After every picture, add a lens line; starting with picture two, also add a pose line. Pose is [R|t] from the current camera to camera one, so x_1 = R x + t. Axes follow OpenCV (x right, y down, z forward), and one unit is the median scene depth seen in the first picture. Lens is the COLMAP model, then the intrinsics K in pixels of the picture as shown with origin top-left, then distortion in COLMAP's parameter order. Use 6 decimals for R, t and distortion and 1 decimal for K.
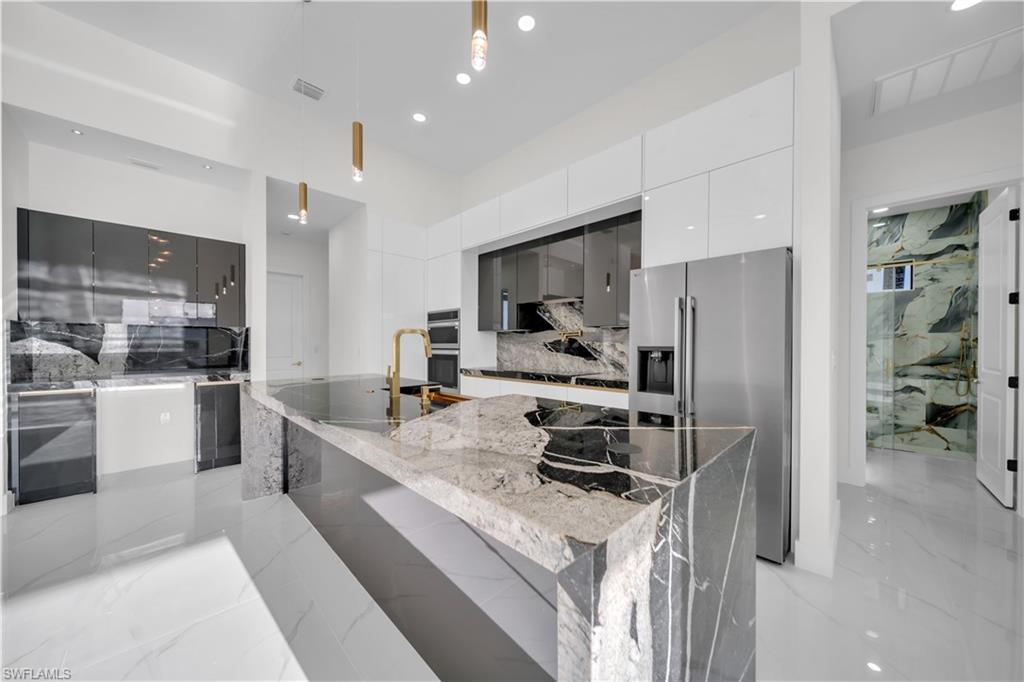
lens RADIAL K [[352.5, 0, 509.5], [0, 352.5, 346.7], [0, 0, 1]] dist [0.000560, 0.000035]
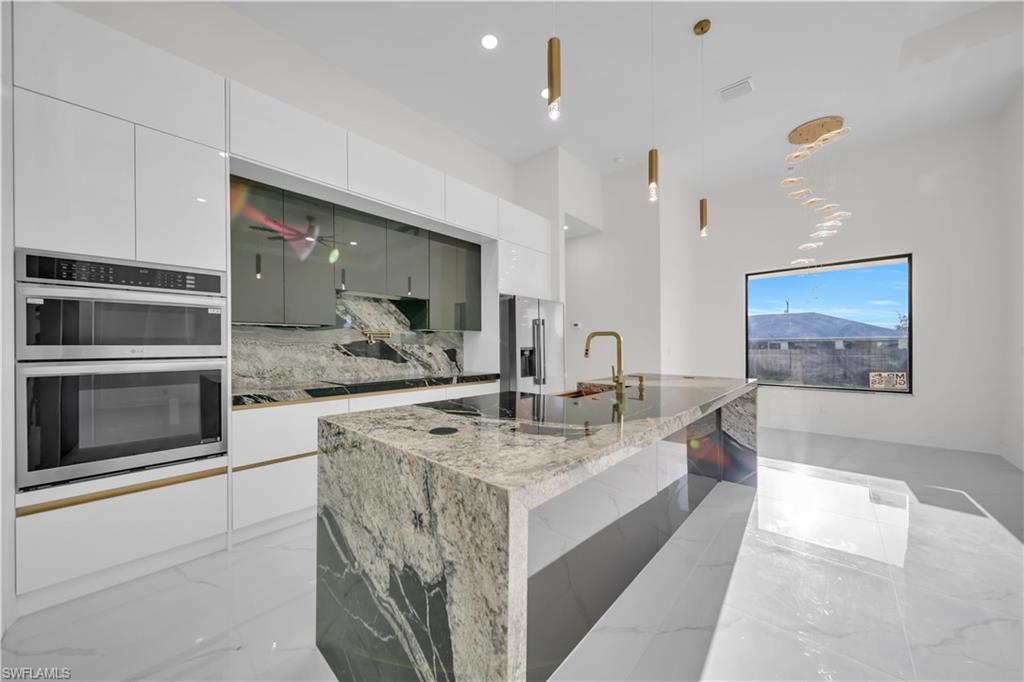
lens RADIAL K [[352.5, 0, 509.5], [0, 352.5, 346.7], [0, 0, 1]] dist [0.000560, 0.000035]
pose [[-0.036112, -0.000915, 0.999347, -0.762868], [0.009619, 0.999953, 0.001263, -0.004382], [-0.999301, 0.009659, -0.036102, 0.746038]]
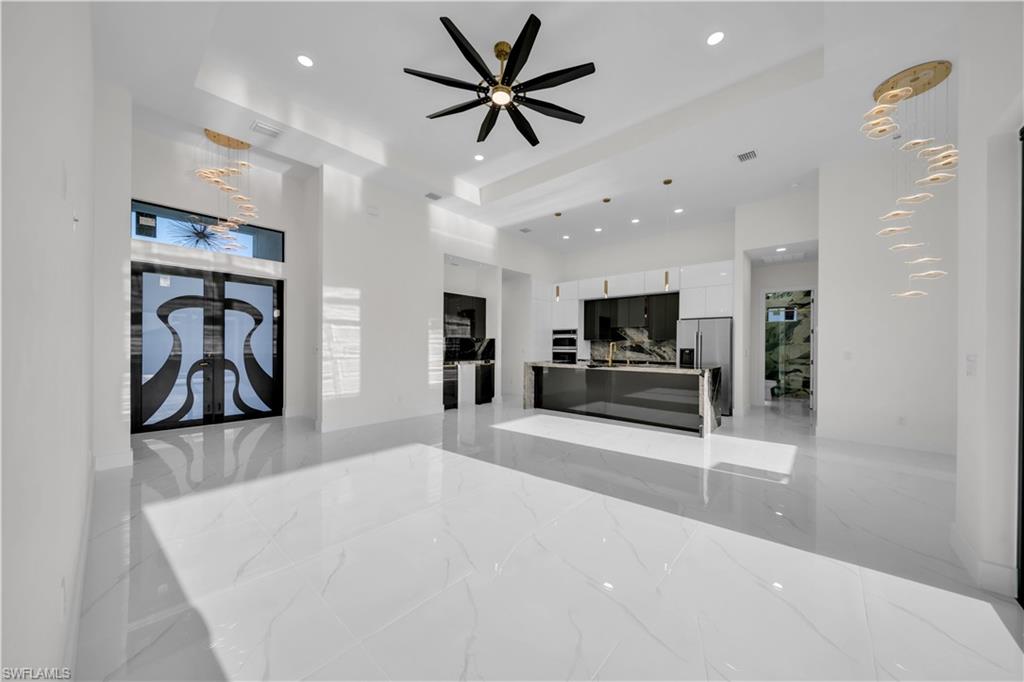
lens RADIAL K [[344.4, 0, 512.8], [0, 344.4, 346.7], [0, 0, 1]] dist [0.004217, -0.000025]
pose [[0.998019, 0.004396, 0.062763, -0.739059], [-0.004195, 0.999986, -0.003343, -0.000772], [-0.062777, 0.003073, 0.998023, -1.068702]]
